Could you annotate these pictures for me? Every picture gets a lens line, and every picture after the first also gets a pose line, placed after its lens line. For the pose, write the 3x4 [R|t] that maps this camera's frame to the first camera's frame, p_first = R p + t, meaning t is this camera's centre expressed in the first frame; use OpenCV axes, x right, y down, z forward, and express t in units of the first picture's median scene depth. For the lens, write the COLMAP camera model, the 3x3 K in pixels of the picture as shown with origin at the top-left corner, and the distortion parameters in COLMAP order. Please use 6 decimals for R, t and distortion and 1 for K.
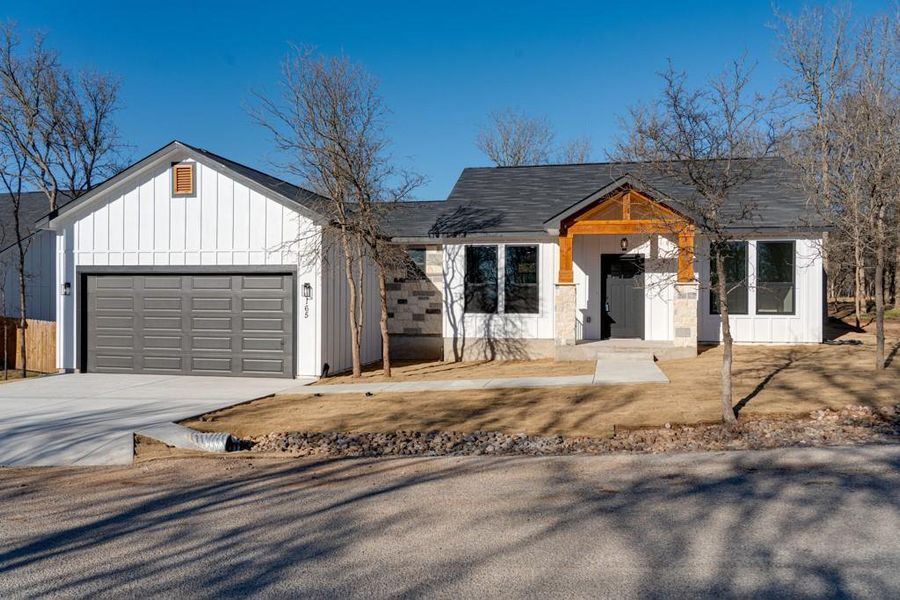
lens RADIAL K [[695.8, 0, 450.0], [0, 695.8, 300.0], [0, 0, 1]] dist [-0.006431, -0.002873]
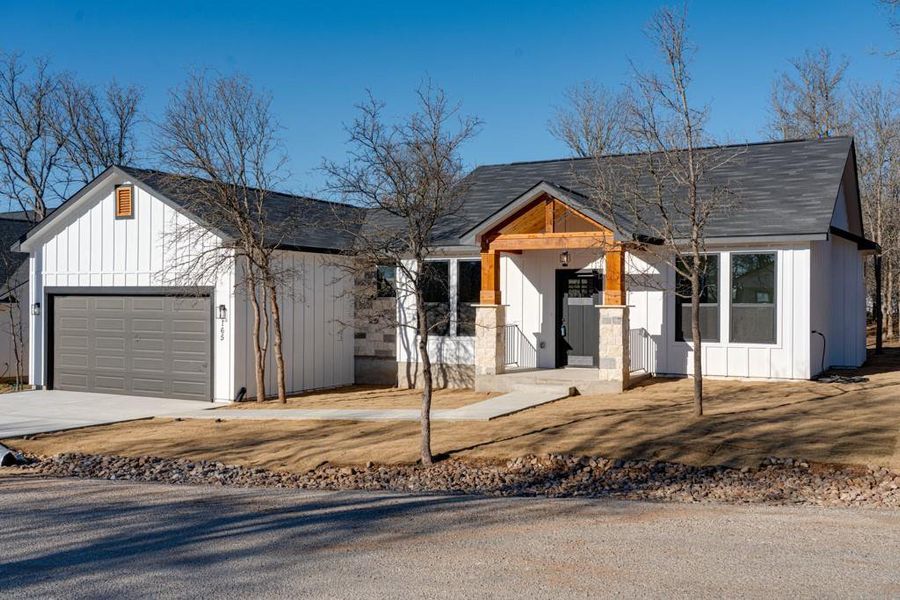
lens RADIAL K [[852.6, 0, 450.0], [0, 852.6, 300.0], [0, 0, 1]] dist [0.012366, 0.011181]
pose [[0.958530, -0.000192, -0.284991, 0.408532], [-0.001522, 0.999982, -0.005793, -0.022642], [0.284987, 0.005987, 0.958513, -0.055848]]
